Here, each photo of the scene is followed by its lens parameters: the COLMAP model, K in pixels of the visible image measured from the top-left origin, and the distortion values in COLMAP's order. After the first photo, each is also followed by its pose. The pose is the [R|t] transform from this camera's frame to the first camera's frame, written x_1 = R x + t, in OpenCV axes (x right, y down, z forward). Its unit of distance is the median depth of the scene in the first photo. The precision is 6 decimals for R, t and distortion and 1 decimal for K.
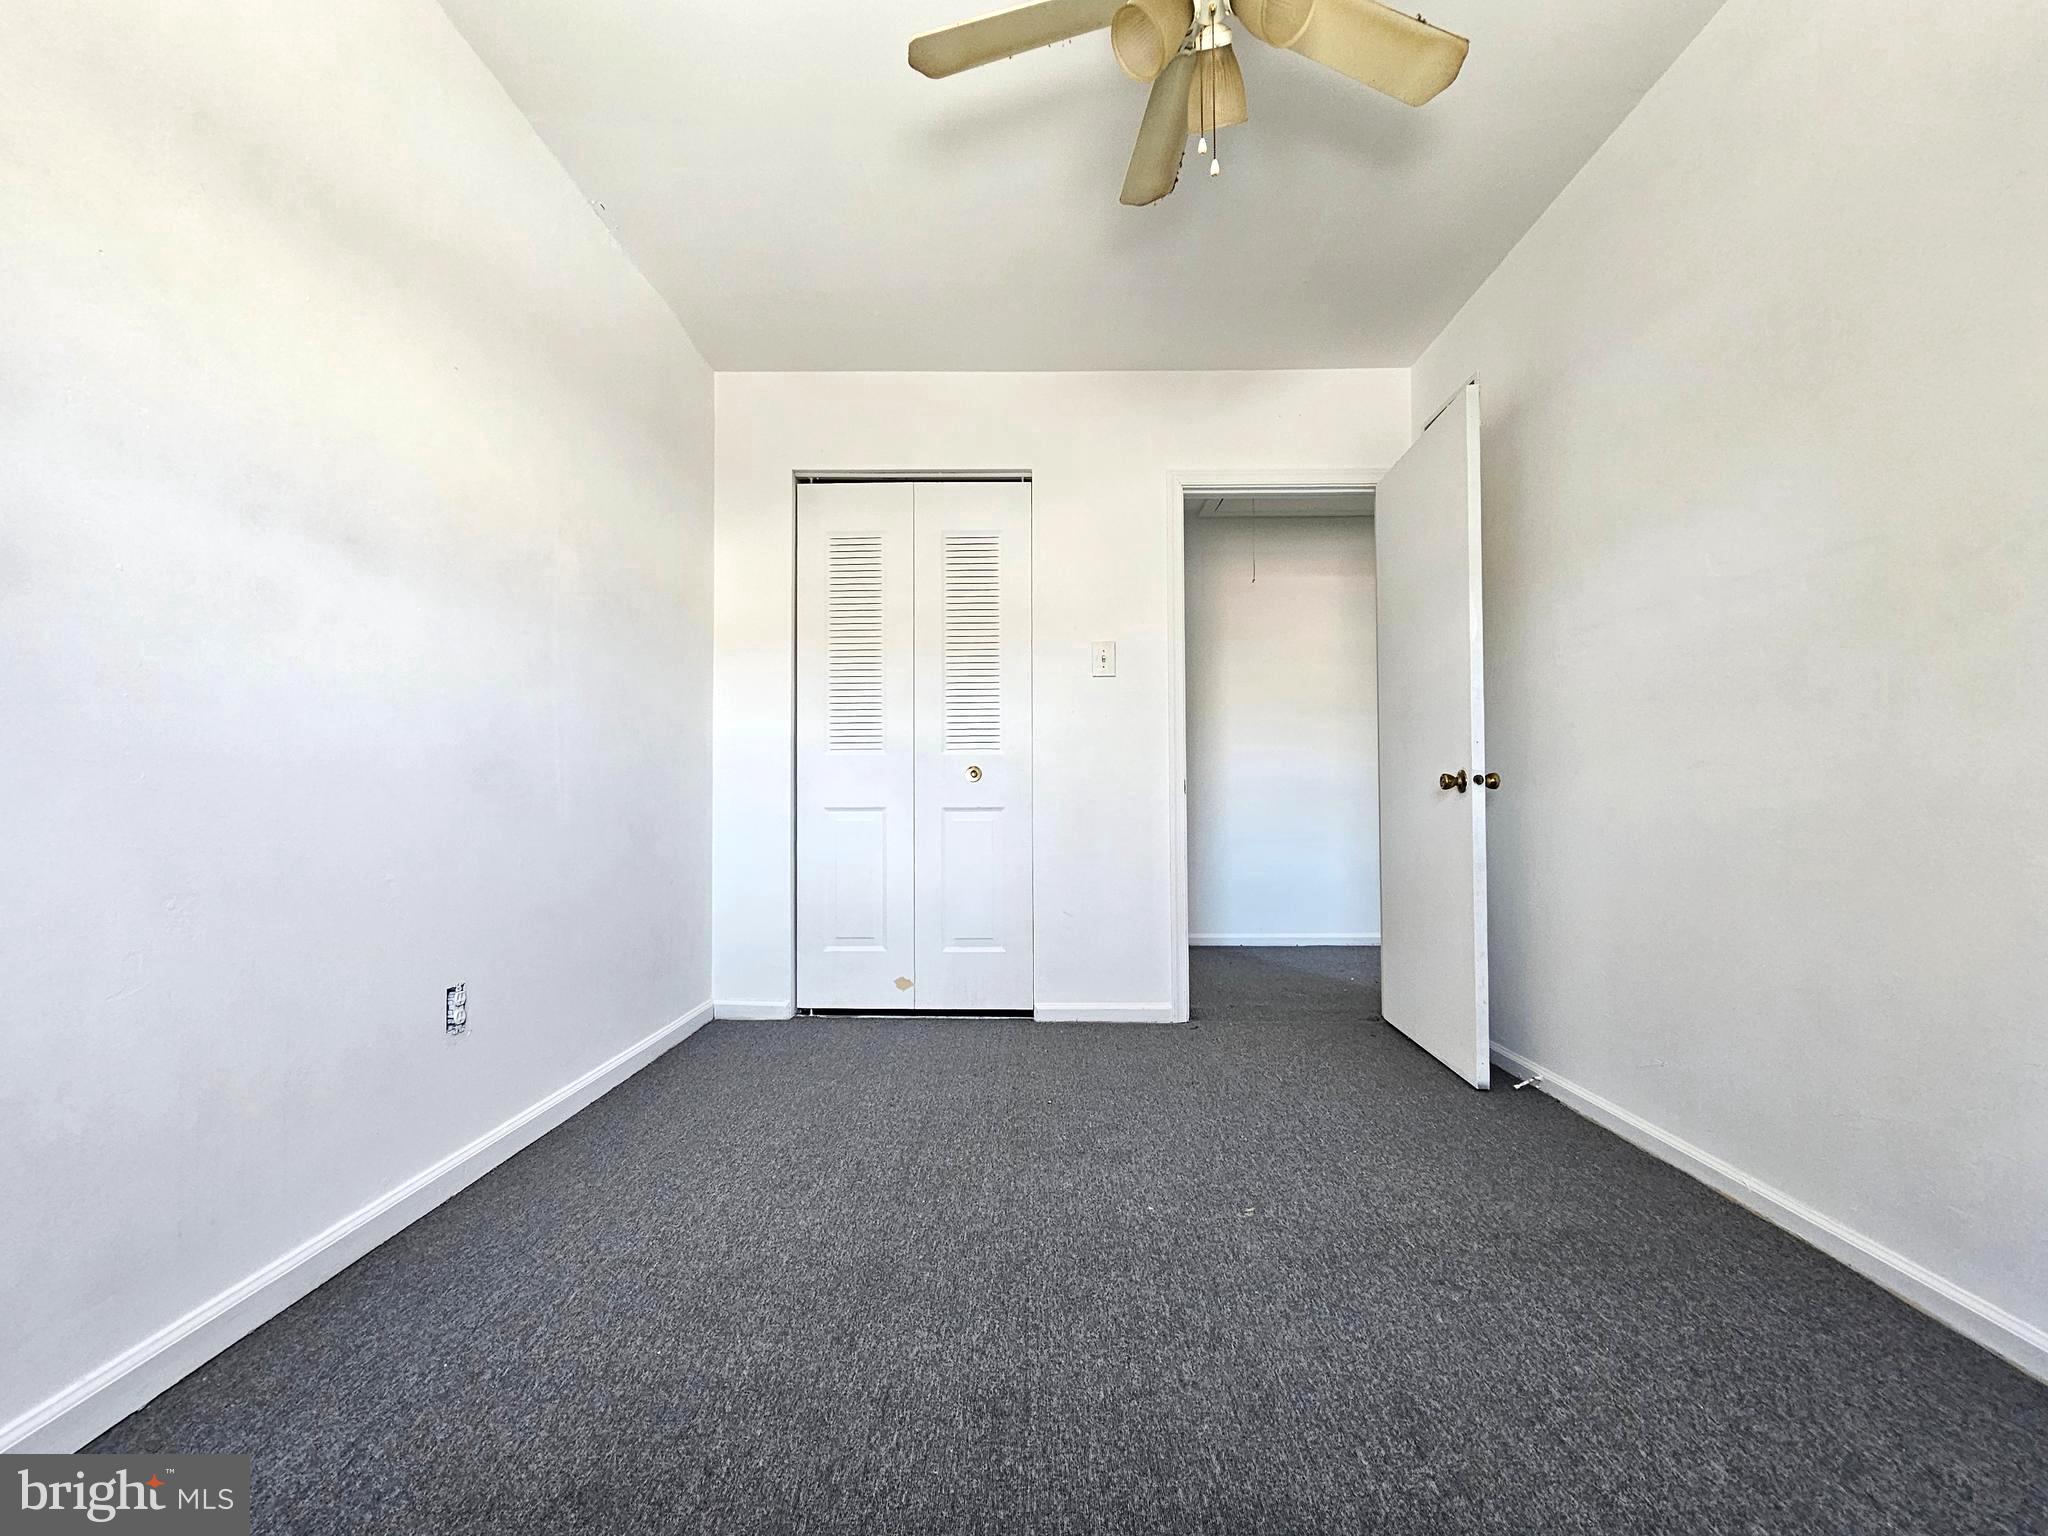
lens RADIAL K [[820.0, 0, 1029.1], [0, 820.0, 762.9], [0, 0, 1]] dist [-0.000713, 0.000283]
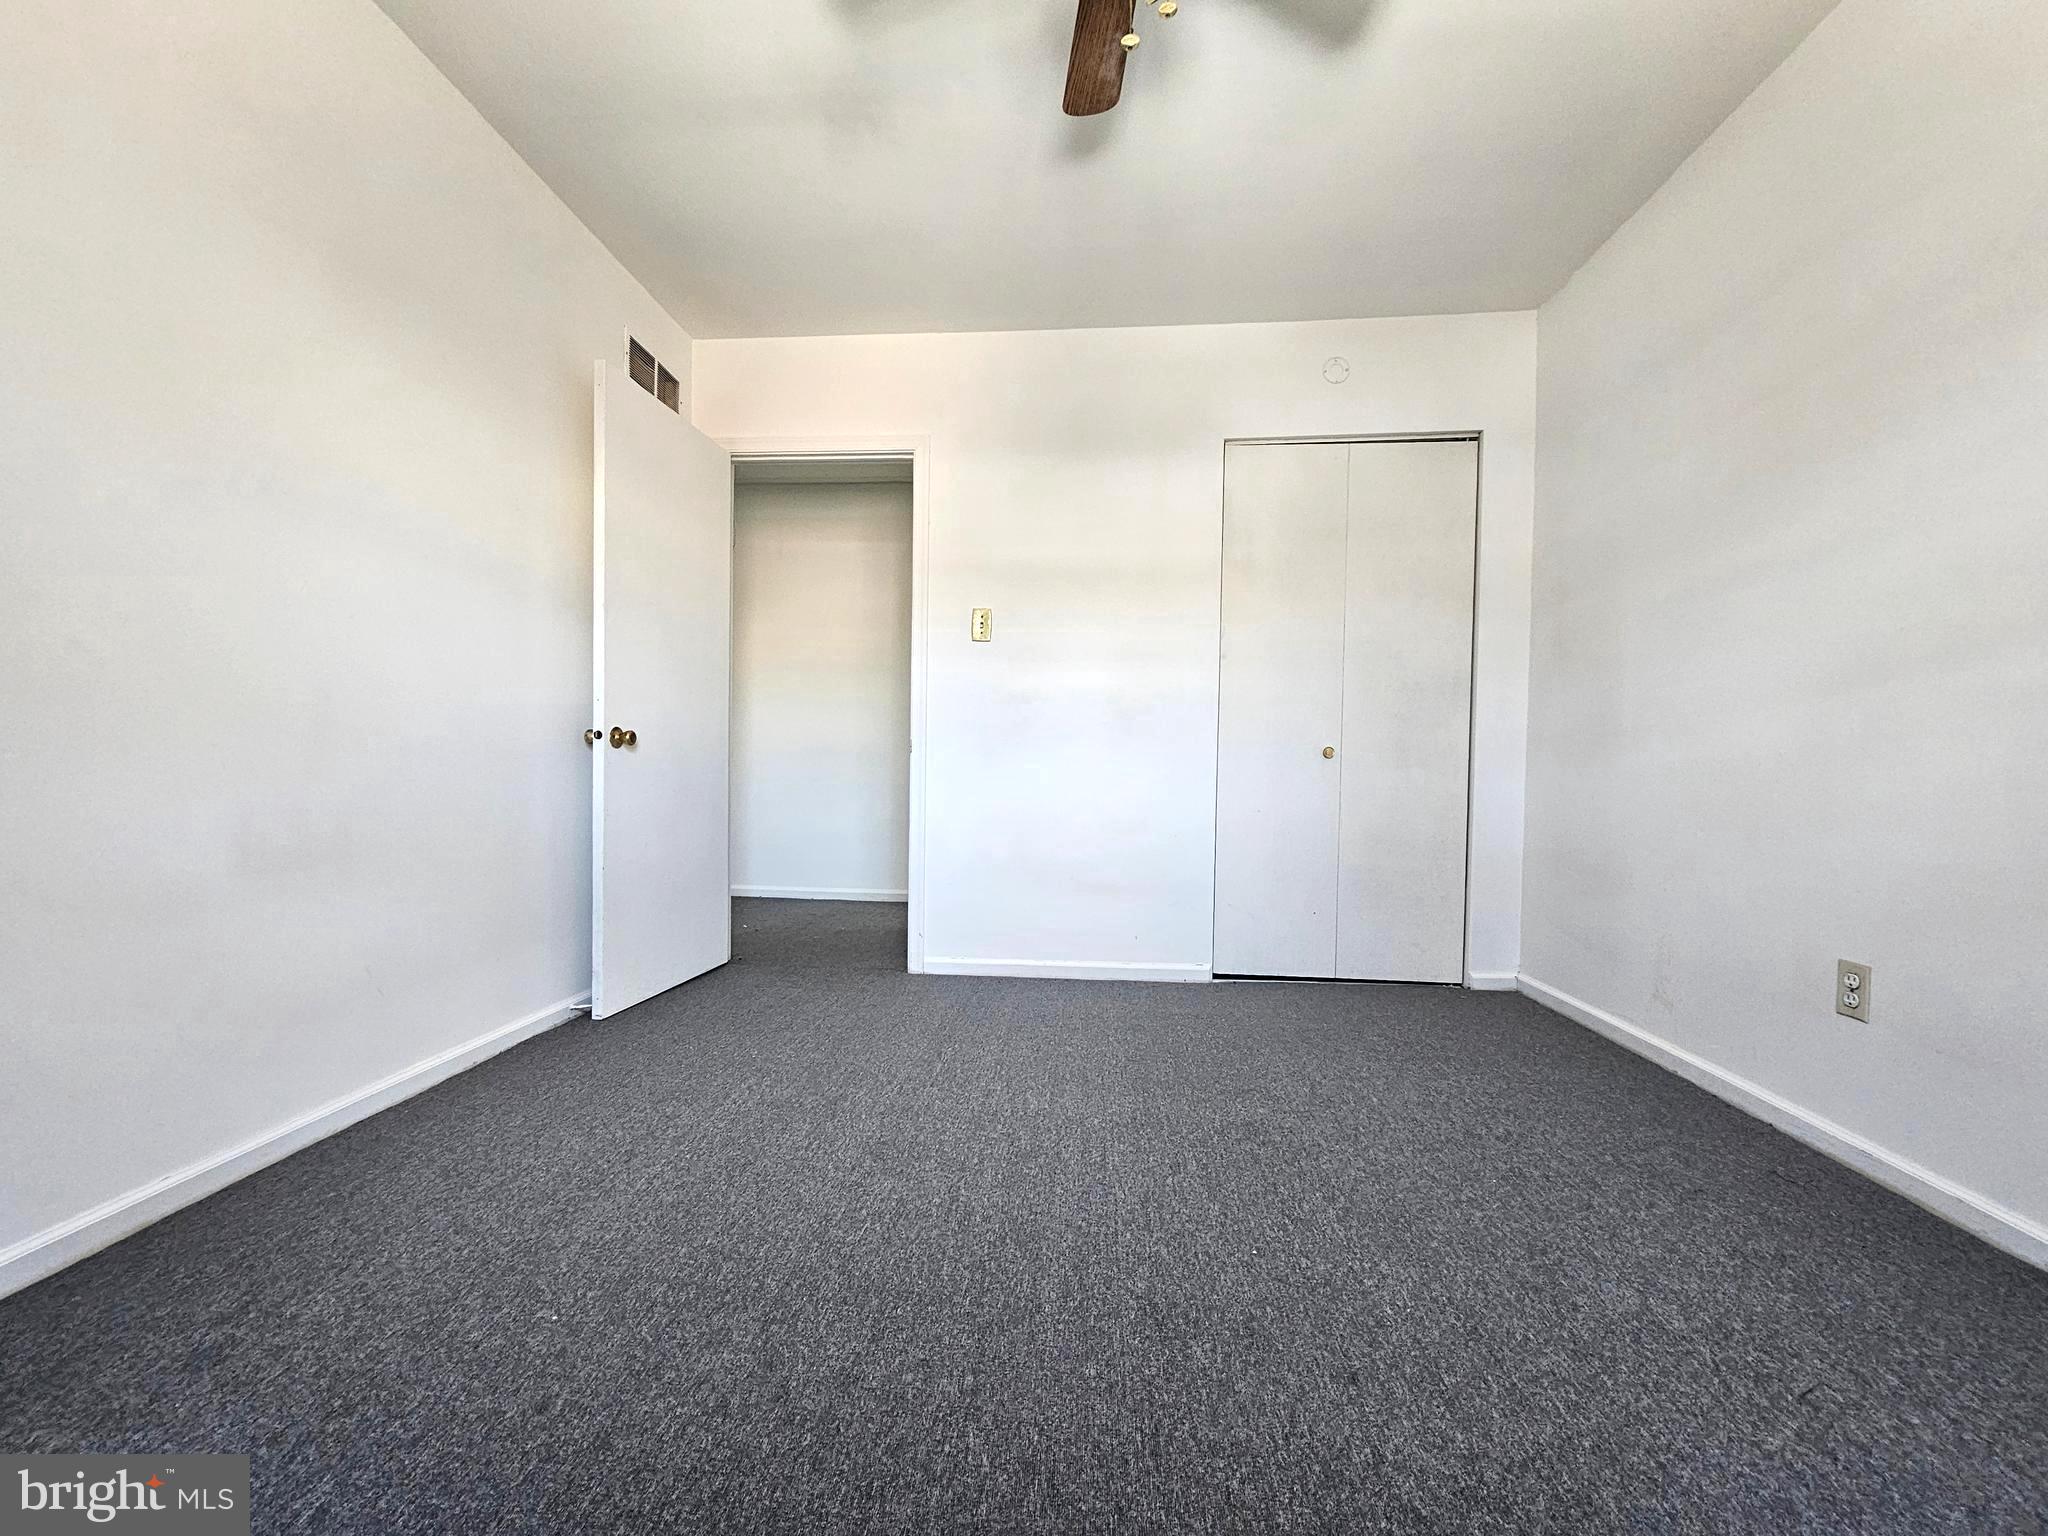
lens RADIAL K [[820.0, 0, 1029.1], [0, 820.0, 762.9], [0, 0, 1]] dist [-0.000713, 0.000283]
pose [[0.998729, 0.015227, -0.048049, 0.621147], [-0.013145, 0.998973, 0.043352, -0.000071], [0.048660, -0.042665, 0.997904, -0.023465]]
